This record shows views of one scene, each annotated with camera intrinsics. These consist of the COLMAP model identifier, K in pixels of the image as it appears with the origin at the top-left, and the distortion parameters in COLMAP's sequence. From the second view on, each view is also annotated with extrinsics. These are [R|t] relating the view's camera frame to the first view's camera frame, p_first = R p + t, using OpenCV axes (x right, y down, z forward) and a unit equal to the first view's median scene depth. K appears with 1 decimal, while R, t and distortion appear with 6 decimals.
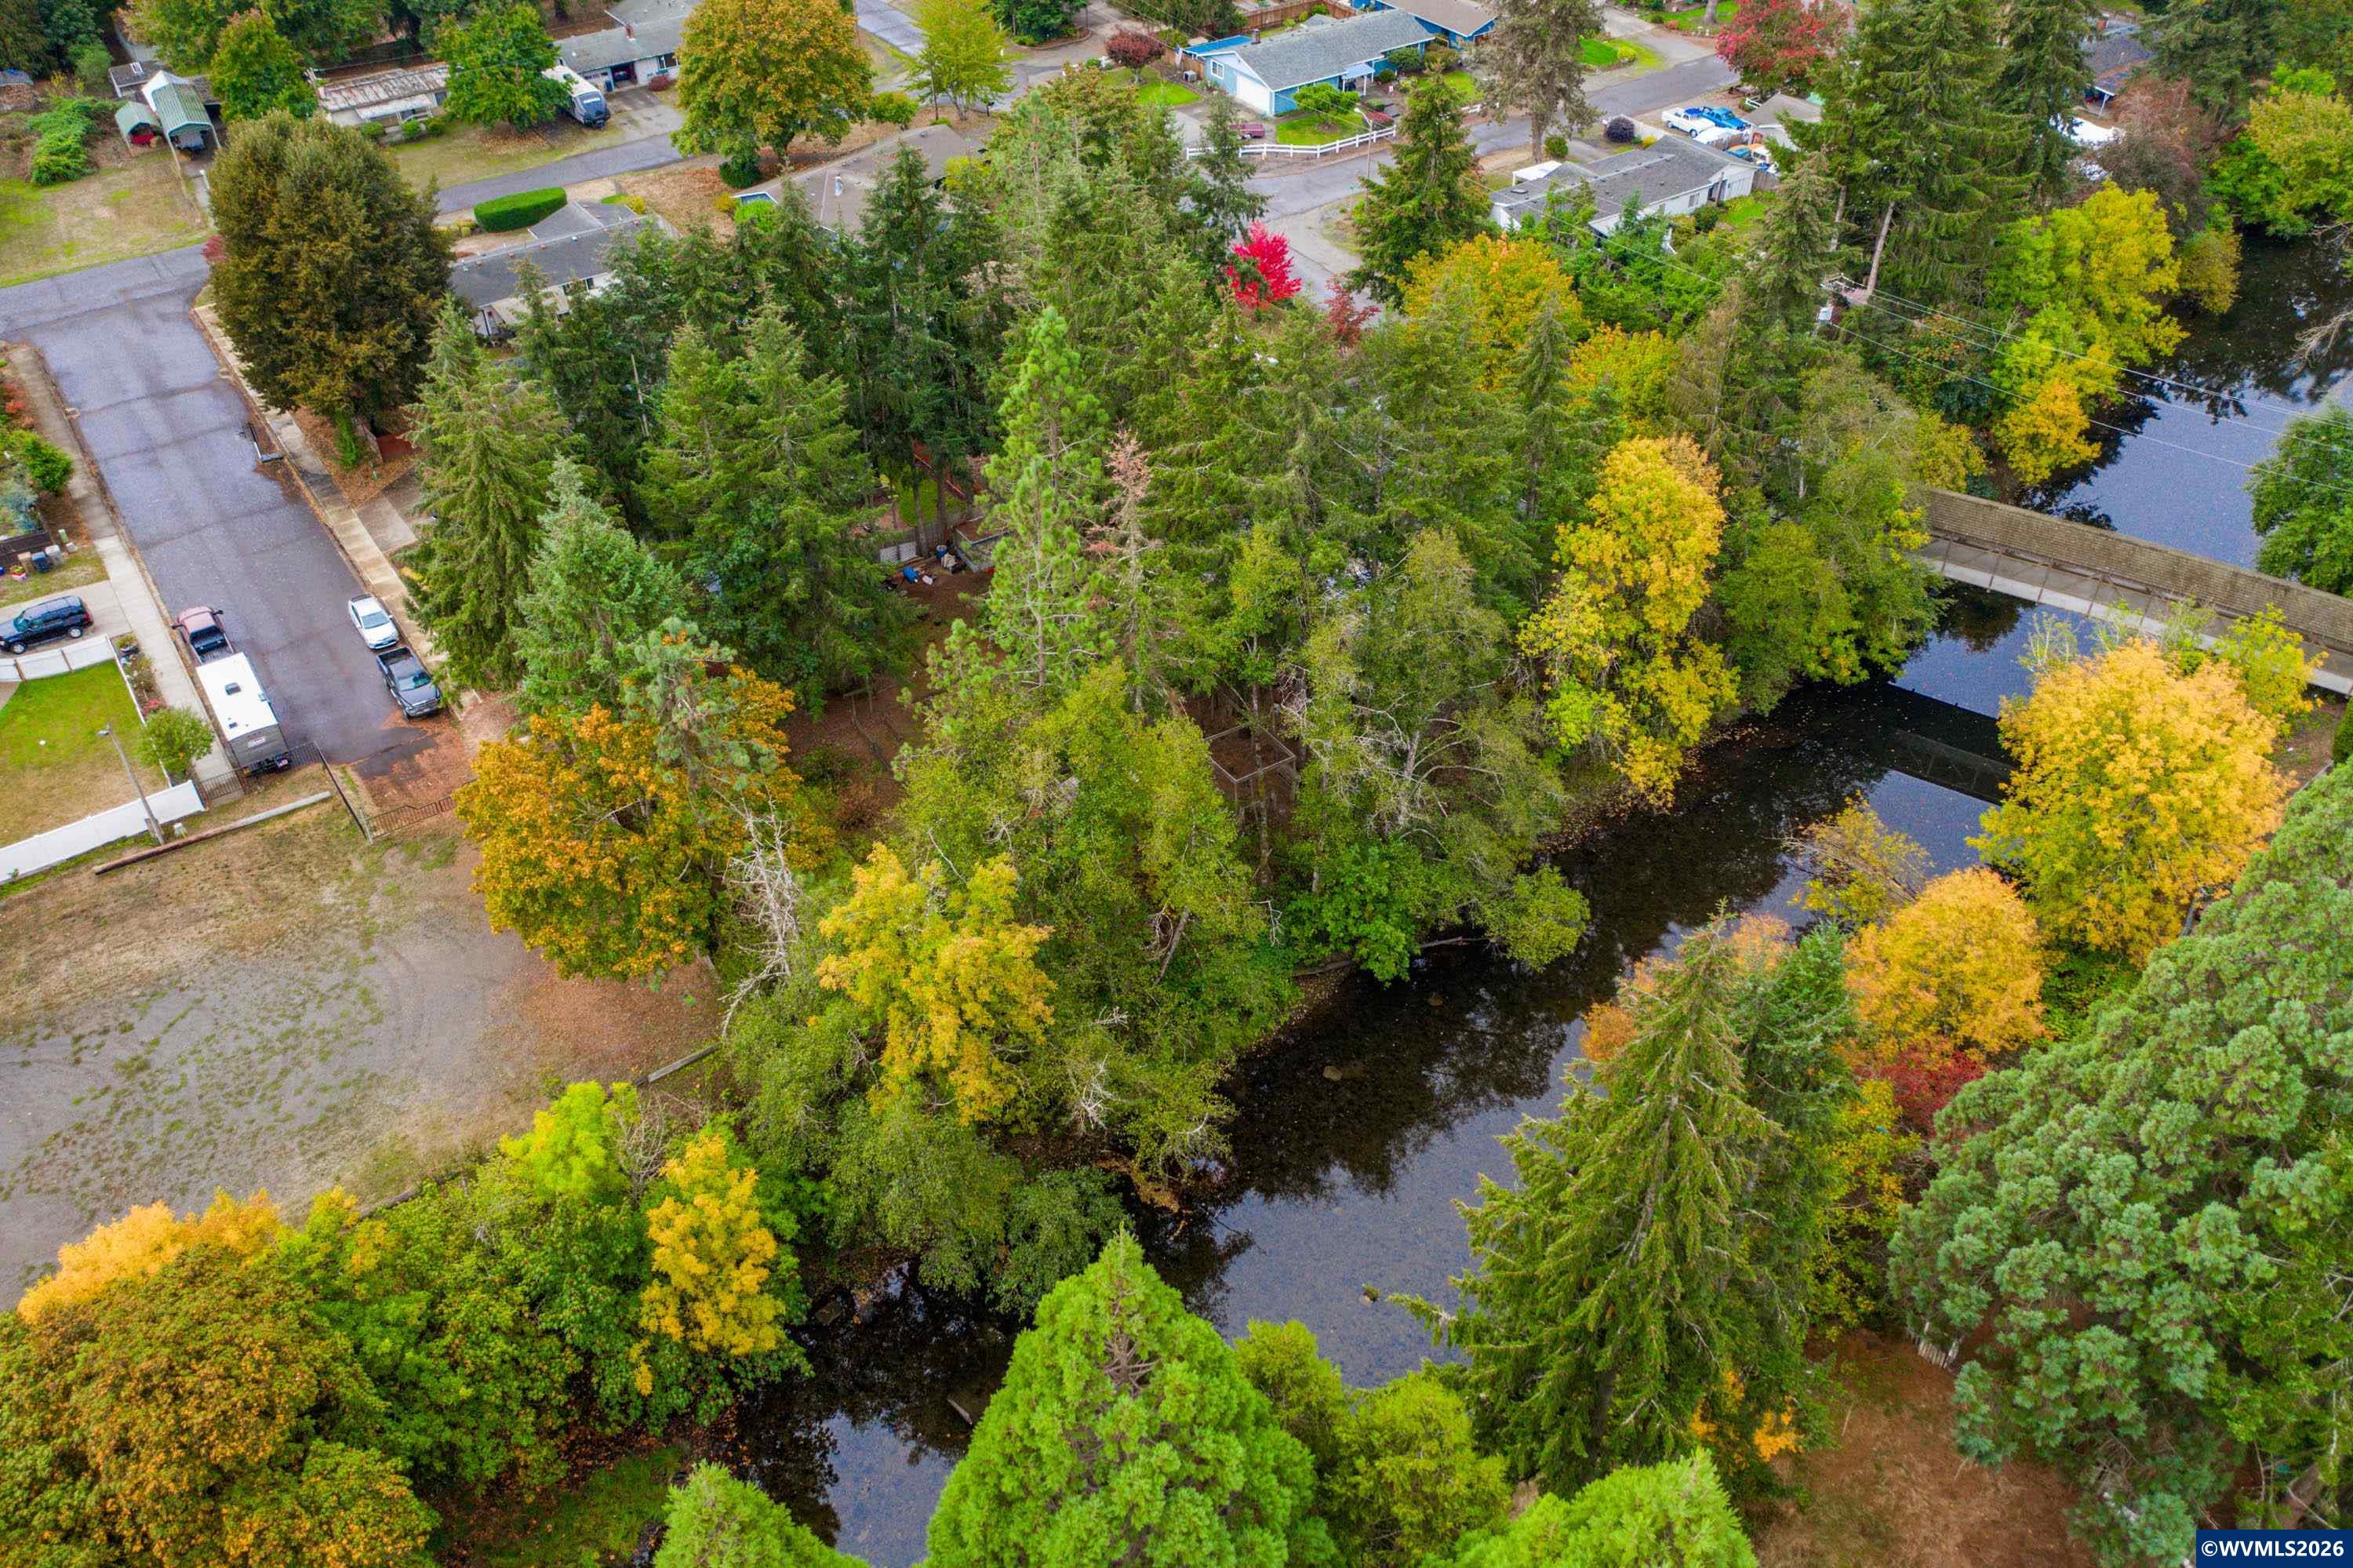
lens RADIAL K [[1859.0, 0, 1178.4], [0, 1859.0, 780.5], [0, 0, 1]] dist [-0.009593, 0.003055]
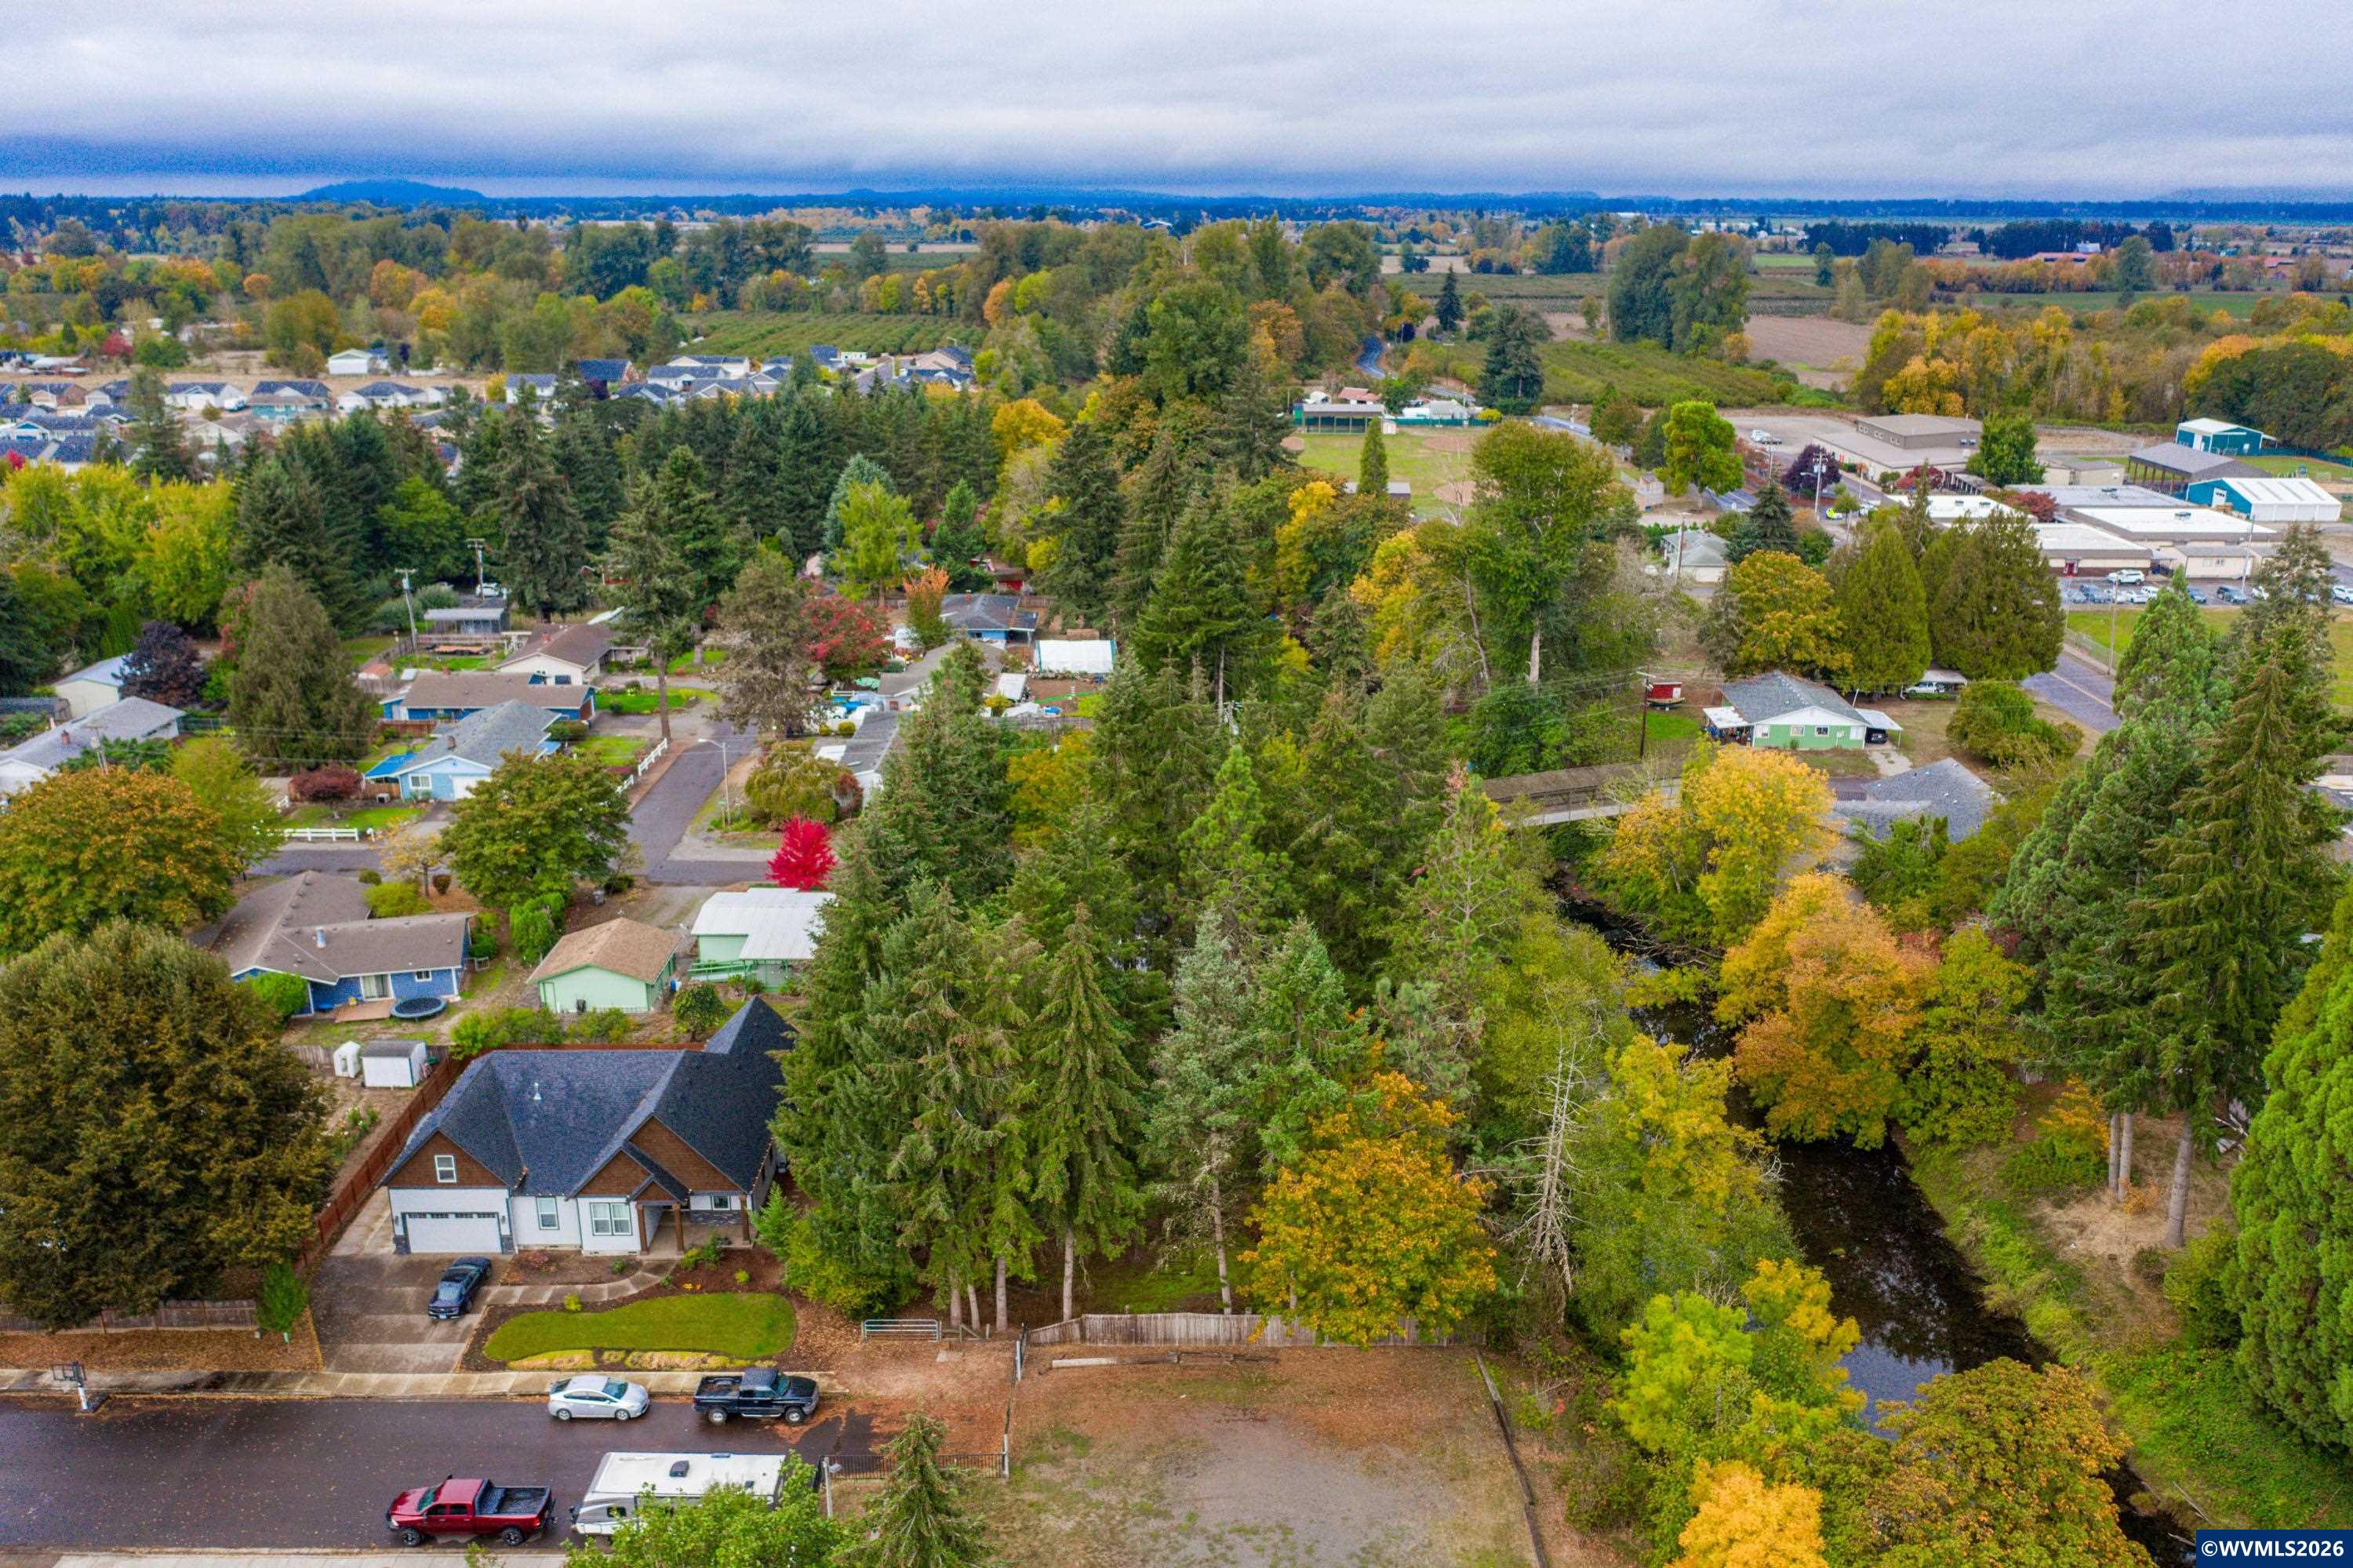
lens RADIAL K [[1872.5, 0, 1178.7], [0, 1872.5, 779.4], [0, 0, 1]] dist [-0.018229, 0.005120]
pose [[0.569503, -0.243035, 0.785239, -0.894763], [0.523771, 0.843536, -0.118792, -0.086931], [-0.633507, 0.478938, 0.607691, 0.223063]]
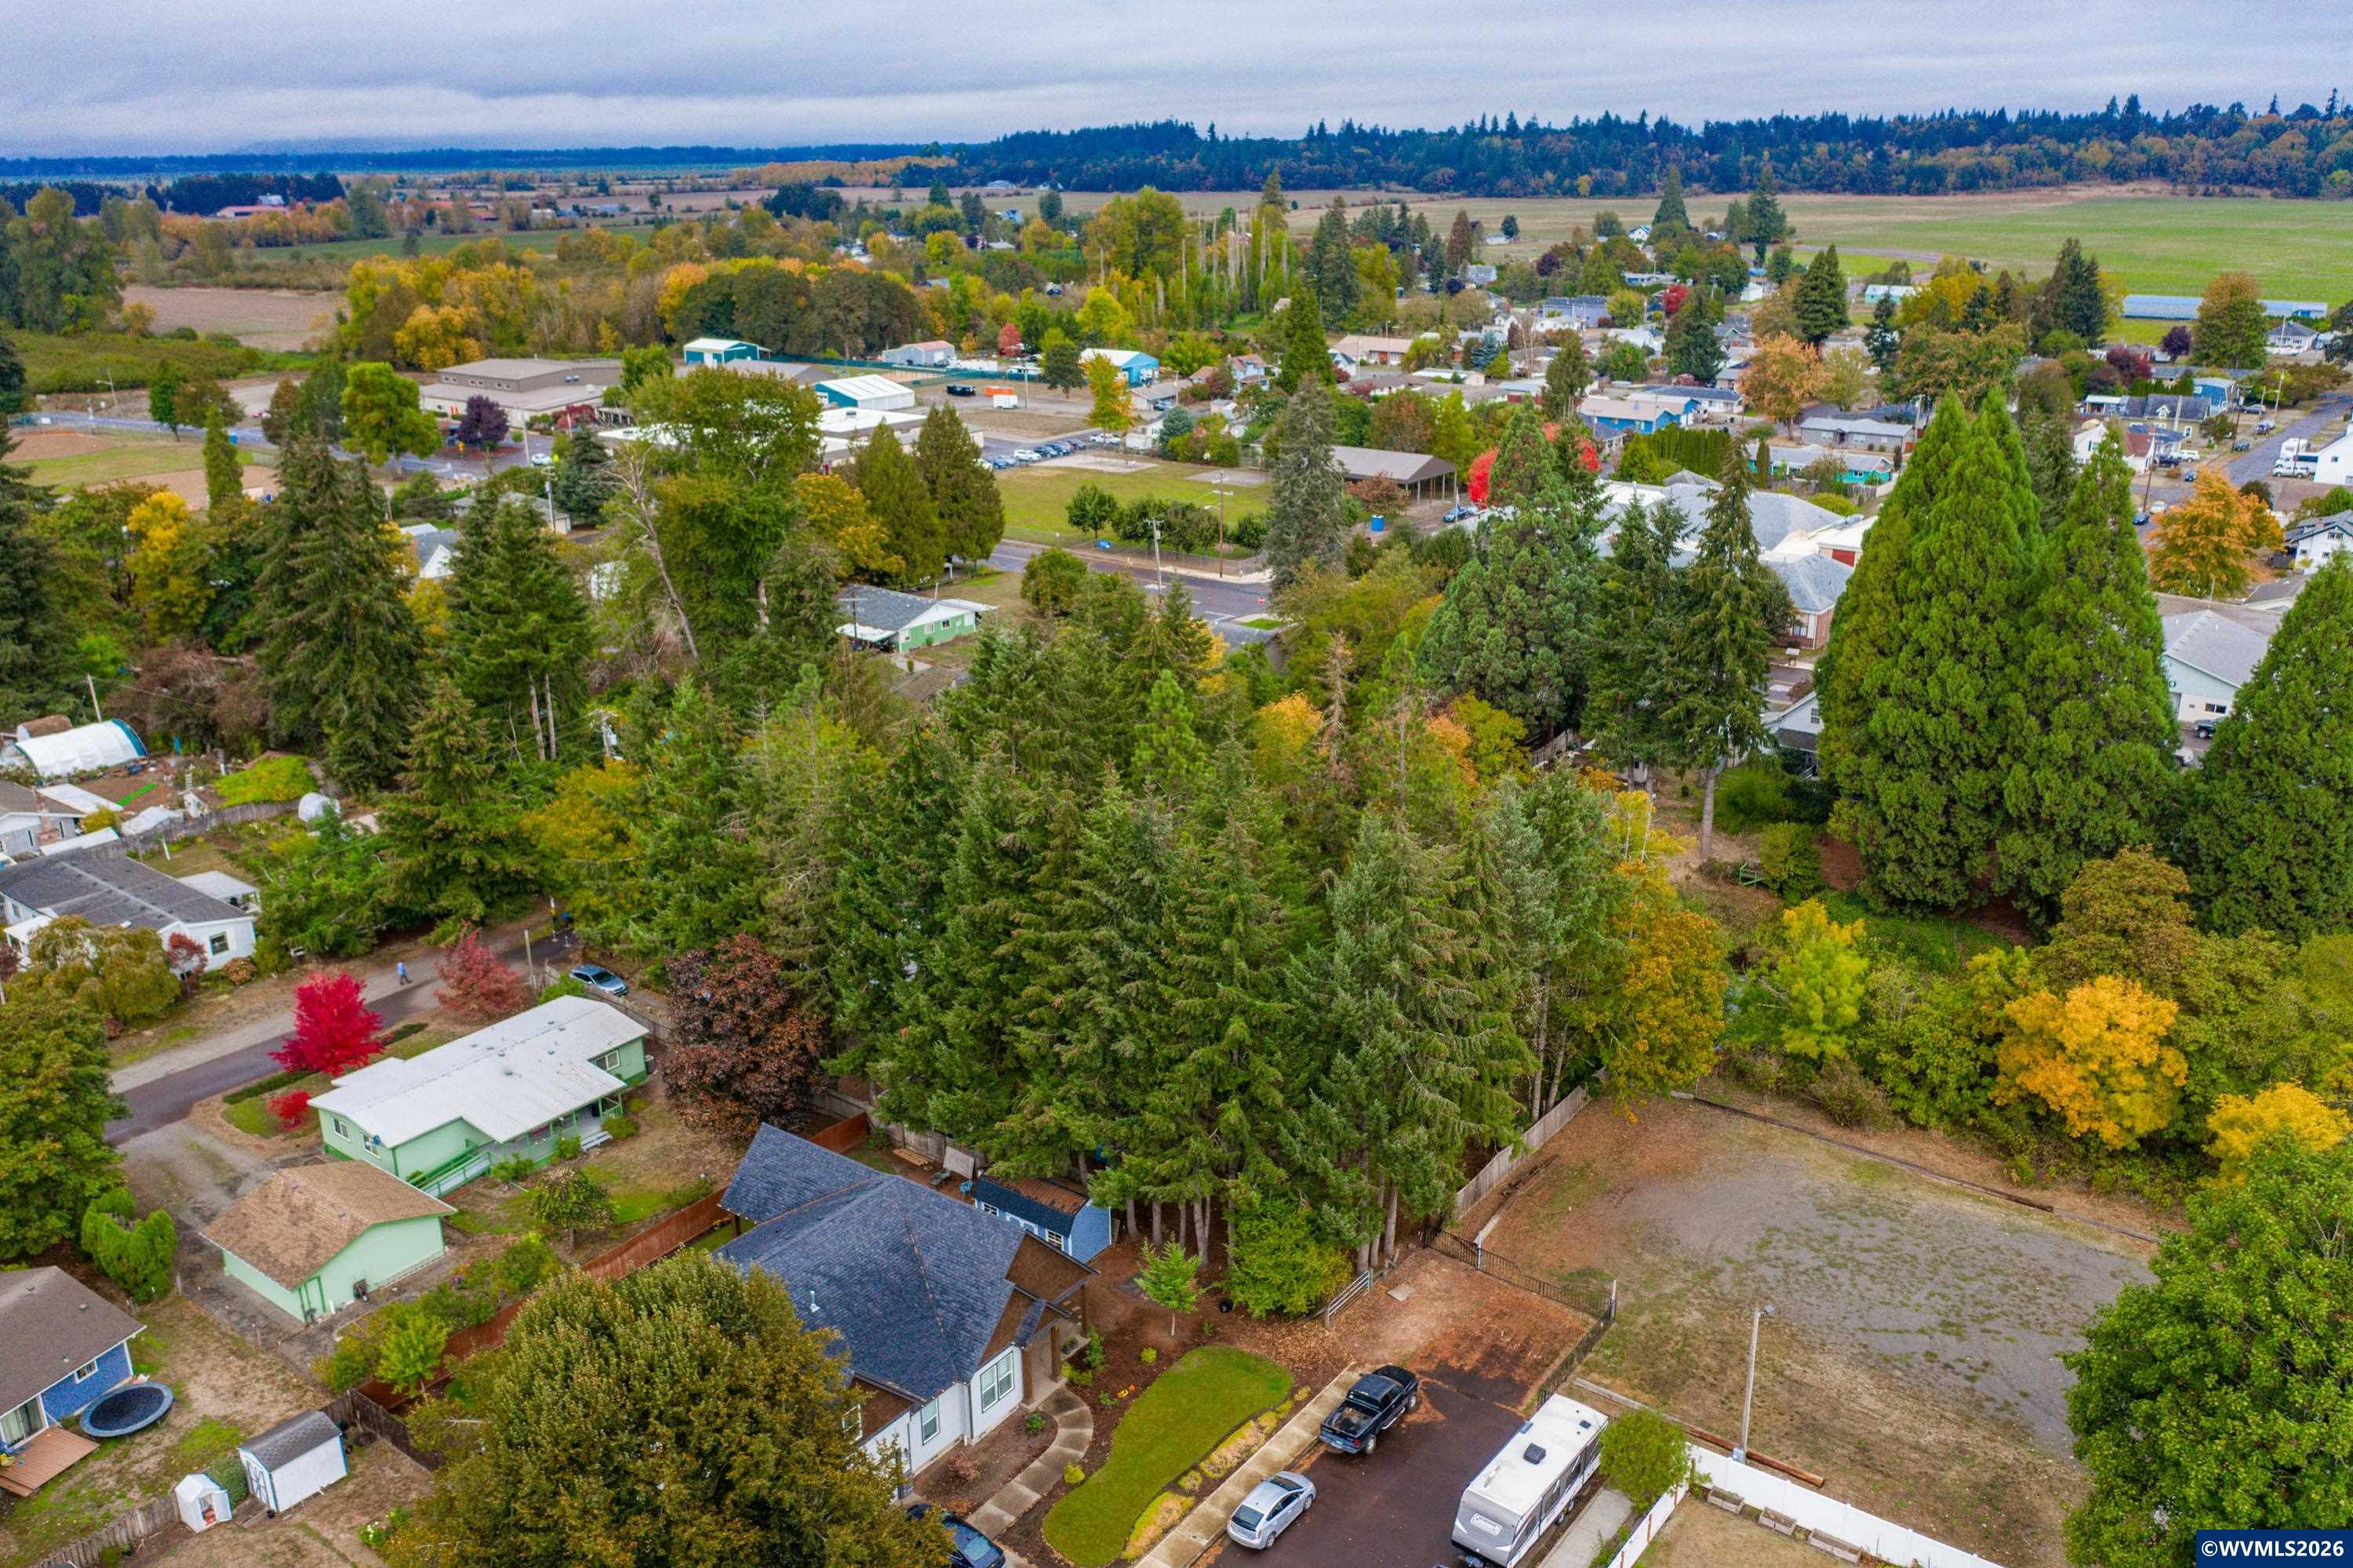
lens RADIAL K [[1872.5, 0, 1178.7], [0, 1872.5, 779.4], [0, 0, 1]] dist [-0.018229, 0.005120]
pose [[-0.311207, -0.303185, 0.900682, -1.009520], [0.615512, 0.657801, 0.434101, -0.614681], [-0.724082, 0.689476, -0.018098, 0.879803]]
